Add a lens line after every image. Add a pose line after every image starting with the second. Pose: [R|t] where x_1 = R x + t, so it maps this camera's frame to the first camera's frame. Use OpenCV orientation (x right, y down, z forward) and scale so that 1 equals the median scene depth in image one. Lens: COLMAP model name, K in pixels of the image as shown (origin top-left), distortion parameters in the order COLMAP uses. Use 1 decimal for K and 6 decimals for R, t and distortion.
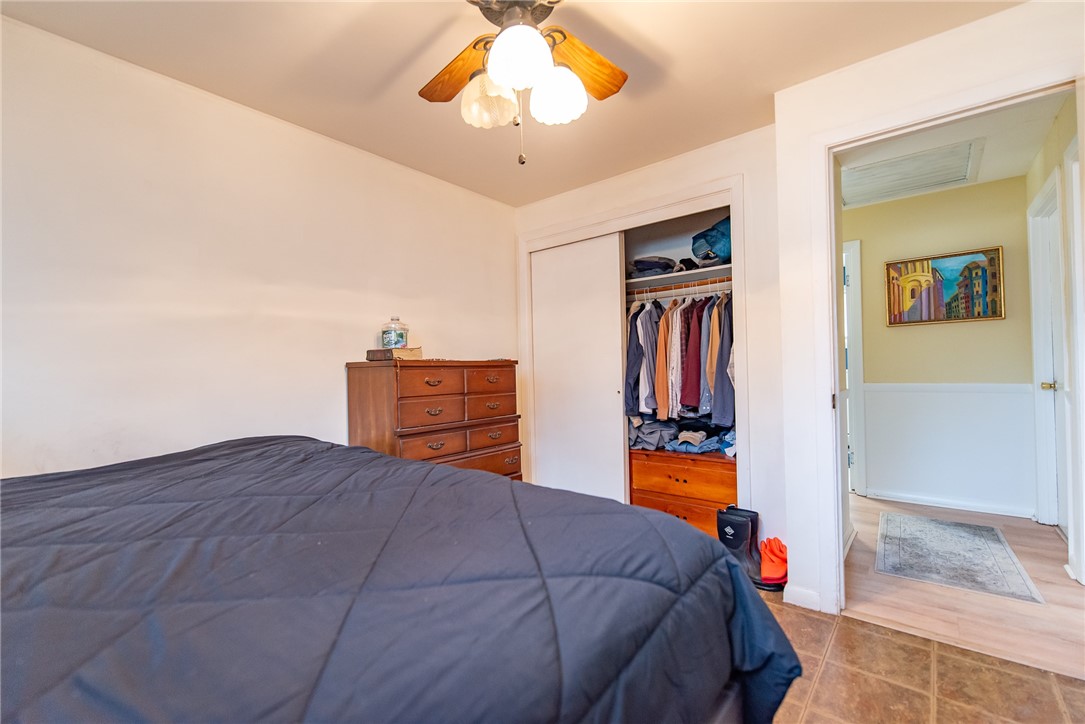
lens RADIAL K [[466.7, 0, 541.6], [0, 466.7, 364.6], [0, 0, 1]] dist [-0.000873, -0.000128]
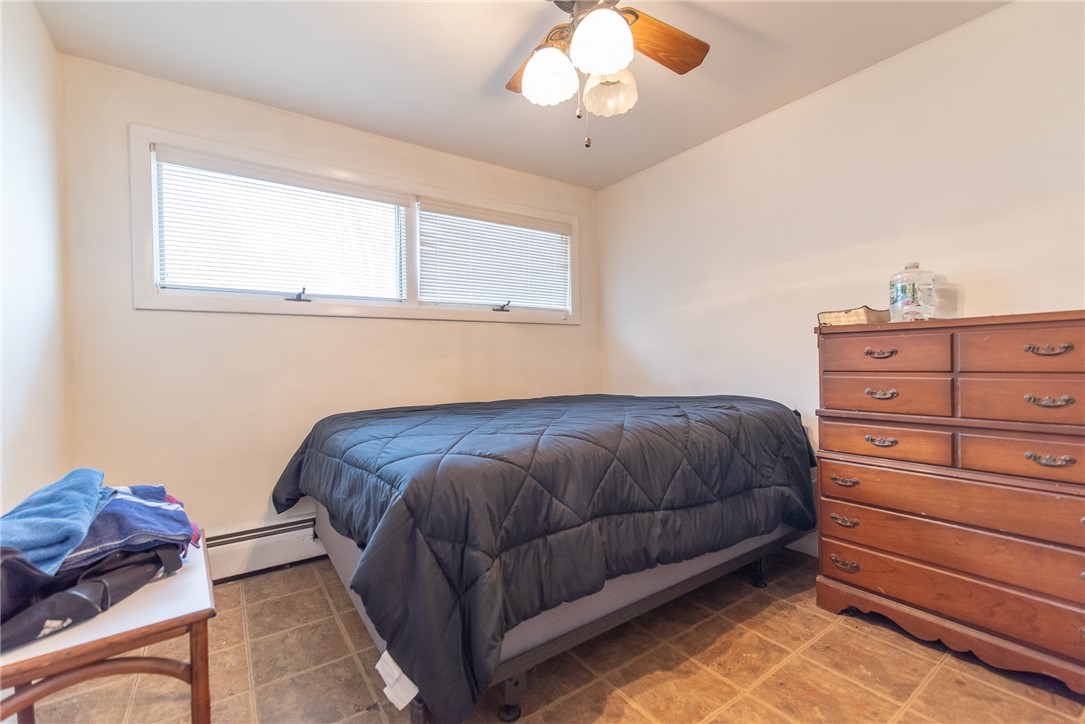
lens RADIAL K [[466.7, 0, 541.6], [0, 466.7, 364.6], [0, 0, 1]] dist [-0.000873, -0.000128]
pose [[-0.251088, 0.023212, -0.967686, 0.582222], [0.060310, 0.998145, 0.008294, 0.018394], [0.966084, -0.056278, -0.252022, 0.672892]]
